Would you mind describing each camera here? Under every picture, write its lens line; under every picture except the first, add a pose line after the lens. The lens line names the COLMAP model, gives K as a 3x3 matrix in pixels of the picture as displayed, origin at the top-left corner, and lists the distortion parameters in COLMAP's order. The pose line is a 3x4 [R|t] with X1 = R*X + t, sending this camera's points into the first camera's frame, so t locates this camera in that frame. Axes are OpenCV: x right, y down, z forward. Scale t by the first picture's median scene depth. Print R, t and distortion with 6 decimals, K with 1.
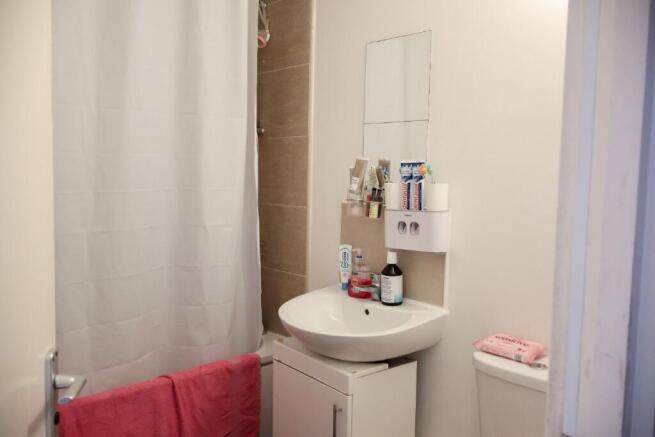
lens RADIAL K [[558.8, 0, 326.2], [0, 558.8, 222.5], [0, 0, 1]] dist [-0.008669, 0.002224]
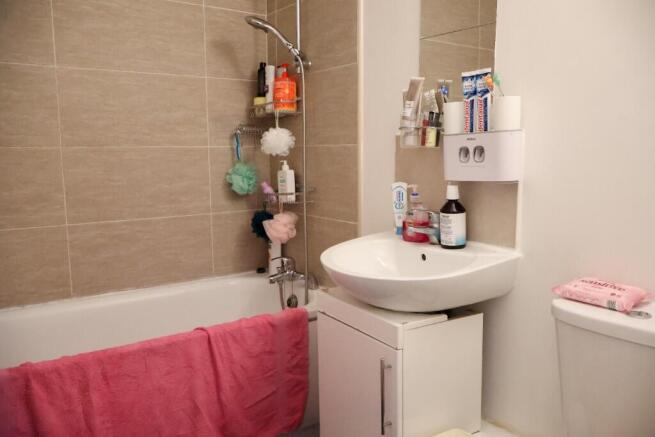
lens RADIAL K [[558.8, 0, 326.2], [0, 558.8, 222.5], [0, 0, 1]] dist [-0.008669, 0.002224]
pose [[0.990793, -0.010855, -0.134949, 0.042076], [0.017261, 0.998774, 0.046389, 0.066463], [0.134280, -0.048291, 0.989766, 0.137673]]
